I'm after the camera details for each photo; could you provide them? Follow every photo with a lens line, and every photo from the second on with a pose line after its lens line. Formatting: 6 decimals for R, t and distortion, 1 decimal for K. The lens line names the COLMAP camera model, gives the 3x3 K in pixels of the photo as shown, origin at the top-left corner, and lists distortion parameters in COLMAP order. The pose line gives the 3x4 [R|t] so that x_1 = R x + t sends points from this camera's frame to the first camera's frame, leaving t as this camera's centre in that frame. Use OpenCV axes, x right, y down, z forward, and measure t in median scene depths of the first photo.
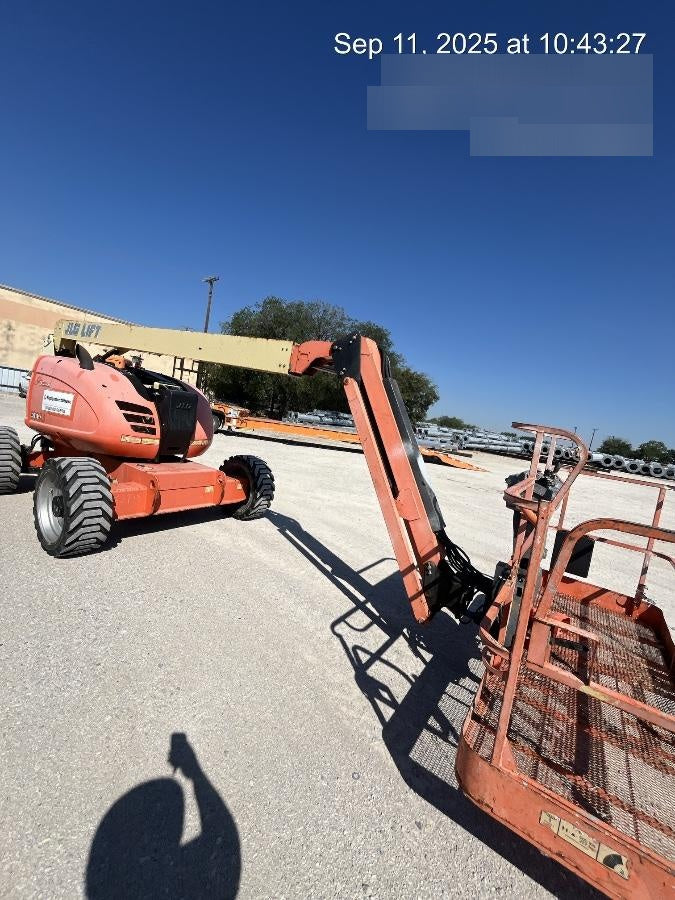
lens RADIAL K [[365.6, 0, 339.1], [0, 365.6, 446.8], [0, 0, 1]] dist [-0.001582, 0.000402]
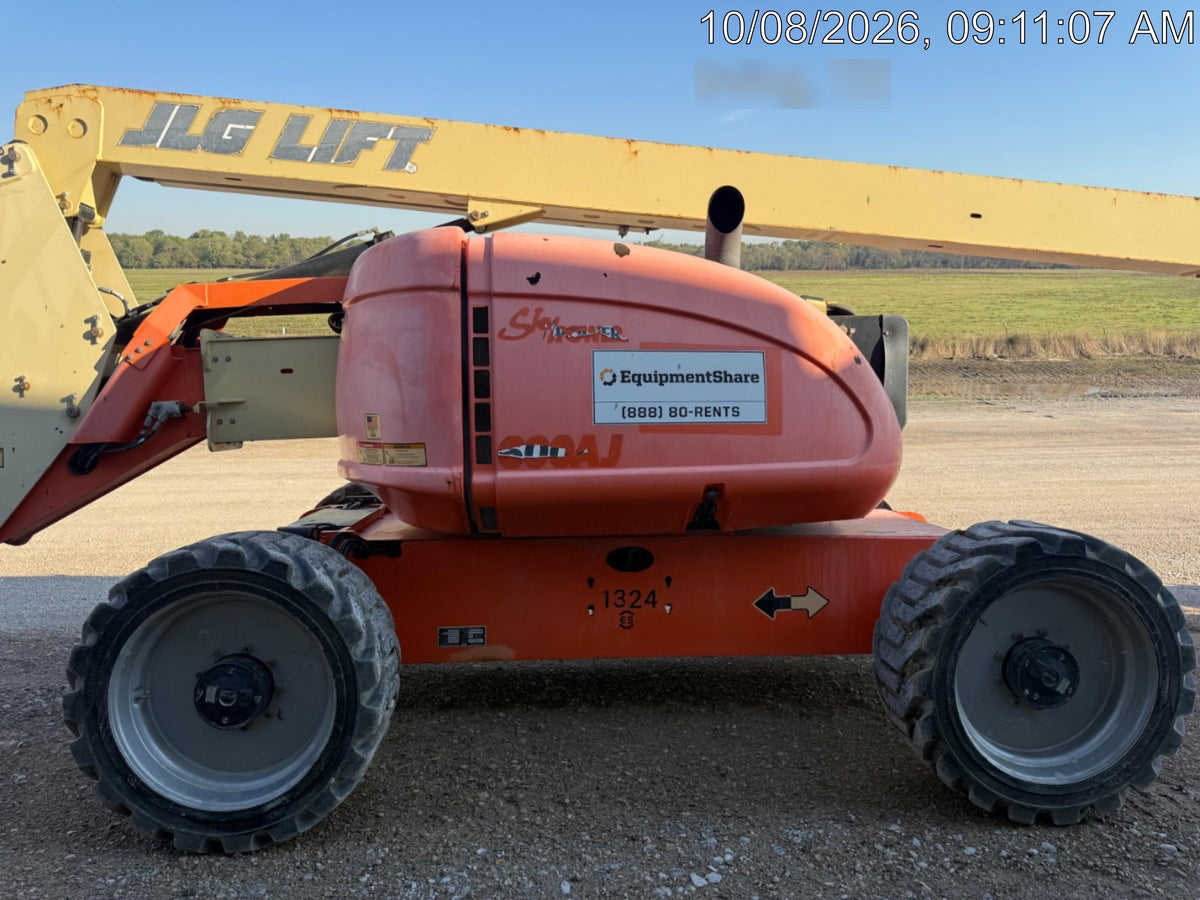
lens RADIAL K [[829.4, 0, 627.0], [0, 829.4, 442.5], [0, 0, 1]] dist [0.009343, -0.002478]
pose [[0.774603, -0.167362, 0.609902, -1.176849], [0.164259, 0.984496, 0.061538, -0.121469], [-0.610745, 0.052514, 0.790084, 0.481186]]
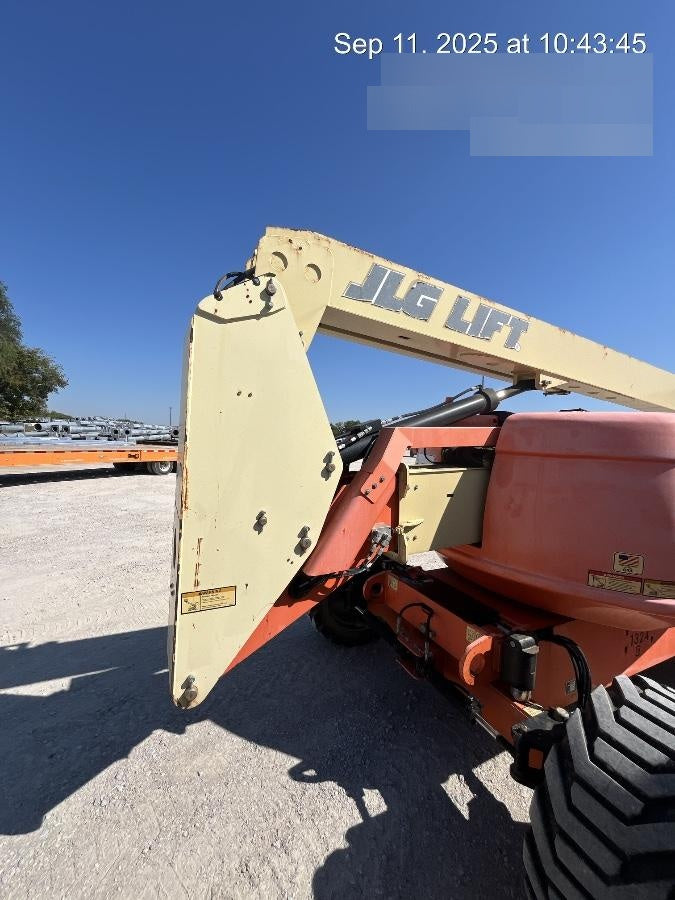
lens RADIAL K [[365.6, 0, 339.1], [0, 365.6, 446.8], [0, 0, 1]] dist [-0.001582, 0.000402]
pose [[0.491247, -0.145655, 0.858755, -1.371250], [0.097785, 0.988909, 0.111794, -0.312403], [-0.865514, 0.029055, 0.500041, 1.187725]]
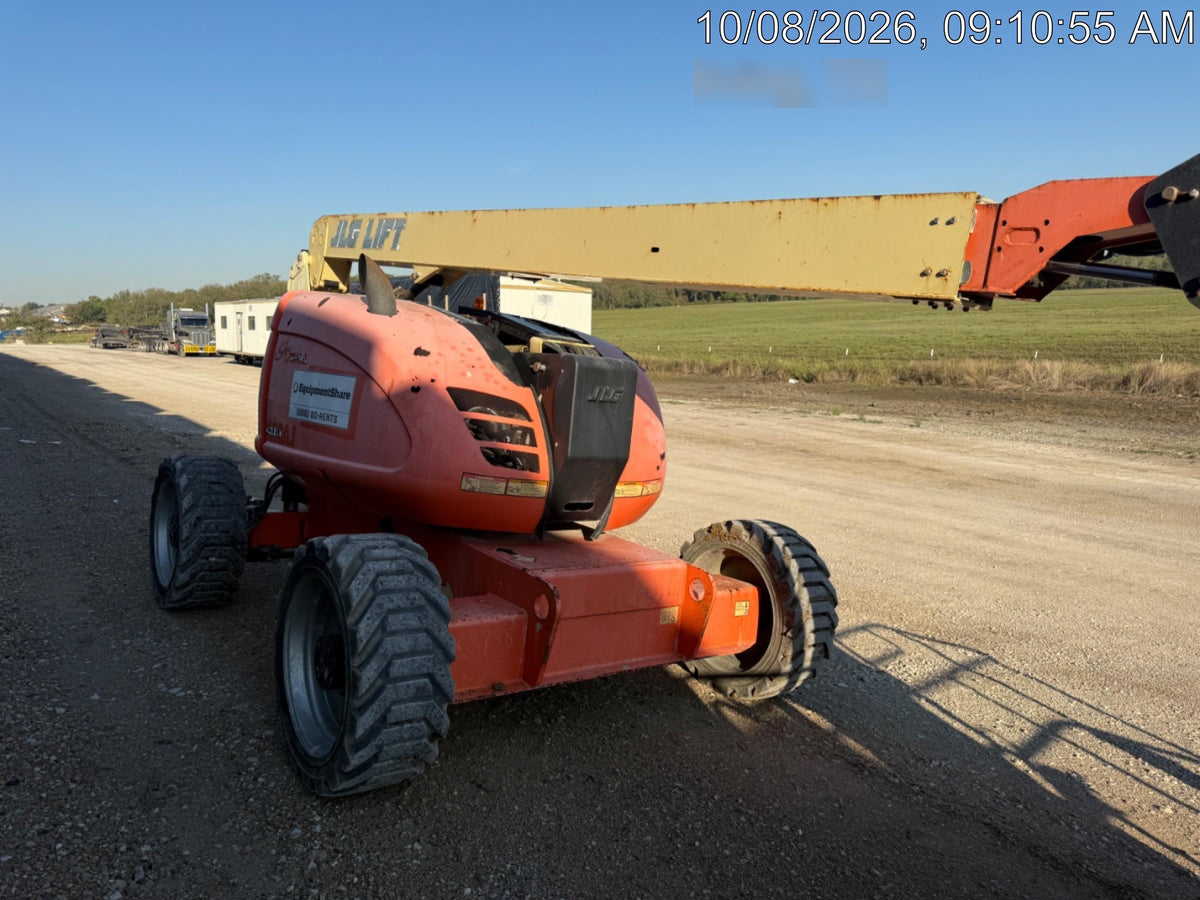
lens RADIAL K [[829.4, 0, 627.0], [0, 829.4, 442.5], [0, 0, 1]] dist [0.009343, -0.002478]
pose [[0.960741, -0.025777, -0.276247, -0.162244], [0.011160, 0.998459, -0.054356, -0.013885], [0.277222, 0.049139, 0.959548, 0.174299]]
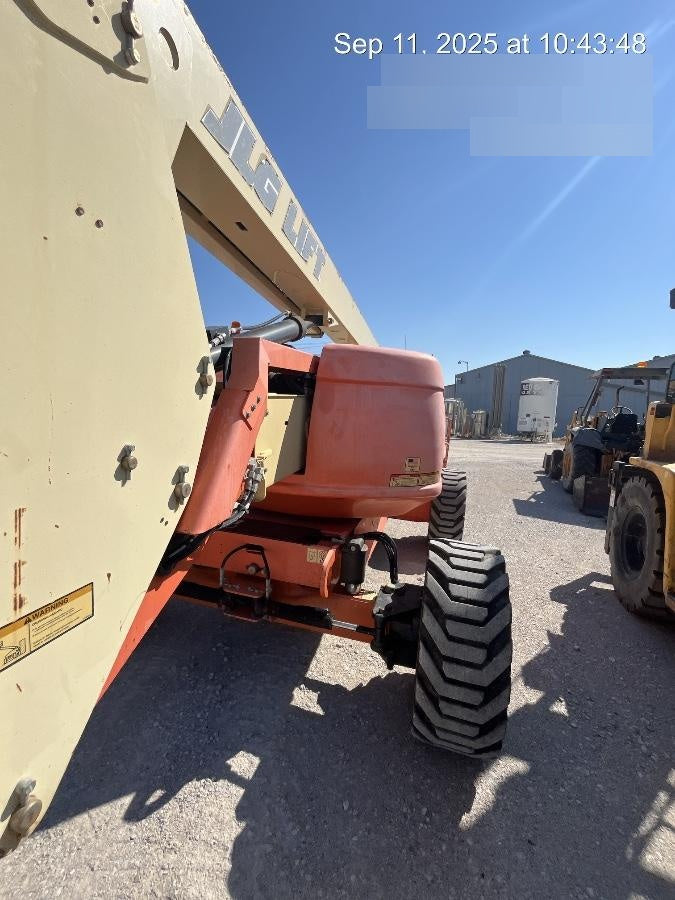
lens RADIAL K [[365.6, 0, 339.1], [0, 365.6, 446.8], [0, 0, 1]] dist [-0.001582, 0.000402]
pose [[-0.317733, -0.263798, 0.910745, -1.340084], [-0.029110, 0.962780, 0.268714, -0.279049], [-0.947733, 0.058867, -0.313586, 1.369864]]
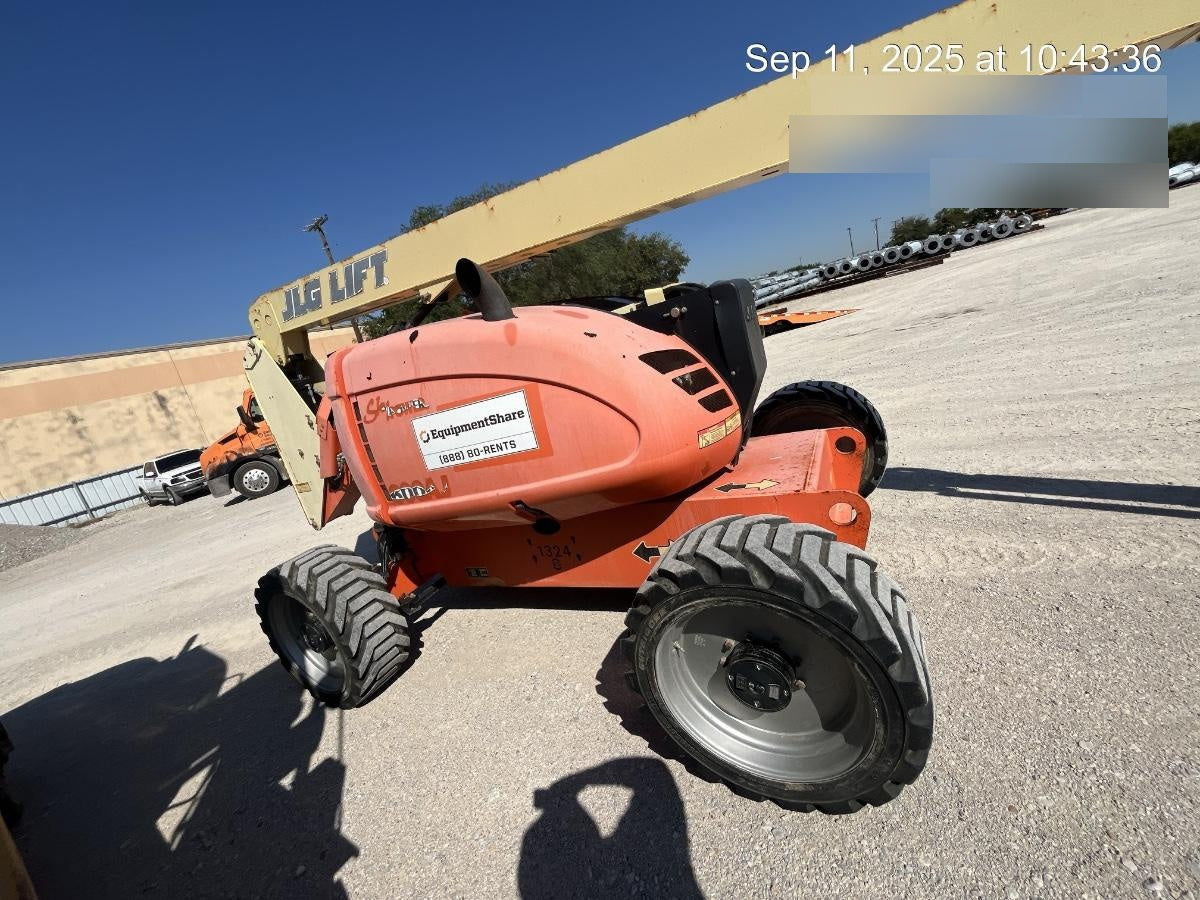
lens RADIAL K [[487.5, 0, 595.4], [0, 487.5, 446.7], [0, 0, 1]] dist [-0.001582, 0.000402]
pose [[0.906665, -0.421320, 0.021192, -0.647479], [0.414788, 0.899511, 0.137229, -0.120678], [-0.076879, -0.115630, 0.990313, 0.469535]]
